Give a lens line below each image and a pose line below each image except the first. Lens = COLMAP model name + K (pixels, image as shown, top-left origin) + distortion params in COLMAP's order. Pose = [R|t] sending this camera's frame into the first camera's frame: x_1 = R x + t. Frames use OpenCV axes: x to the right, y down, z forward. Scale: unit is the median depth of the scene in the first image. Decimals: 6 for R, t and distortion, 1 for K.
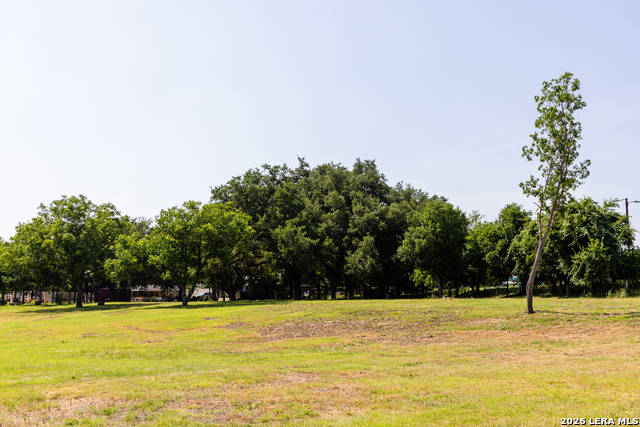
lens RADIAL K [[697.5, 0, 319.7], [0, 697.5, 223.8], [0, 0, 1]] dist [0.017595, 0.012333]
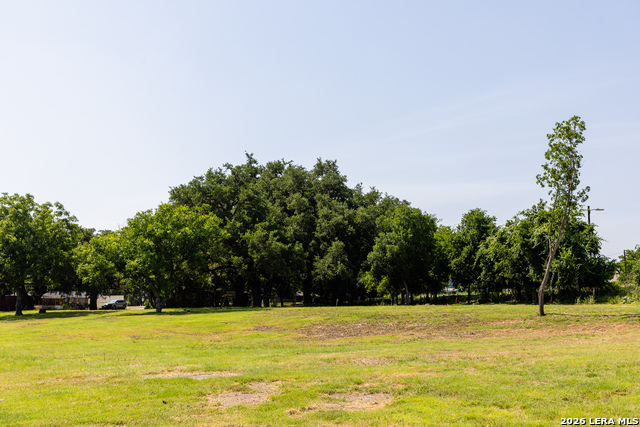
lens RADIAL K [[842.6, 0, 320.0], [0, 842.6, 213.5], [0, 0, 1]] dist [0.071325, -0.005391]
pose [[0.990211, 0.015423, 0.138727, -0.117677], [-0.014716, 0.999873, -0.006115, -0.013346], [-0.138803, 0.004013, 0.990312, -0.161163]]
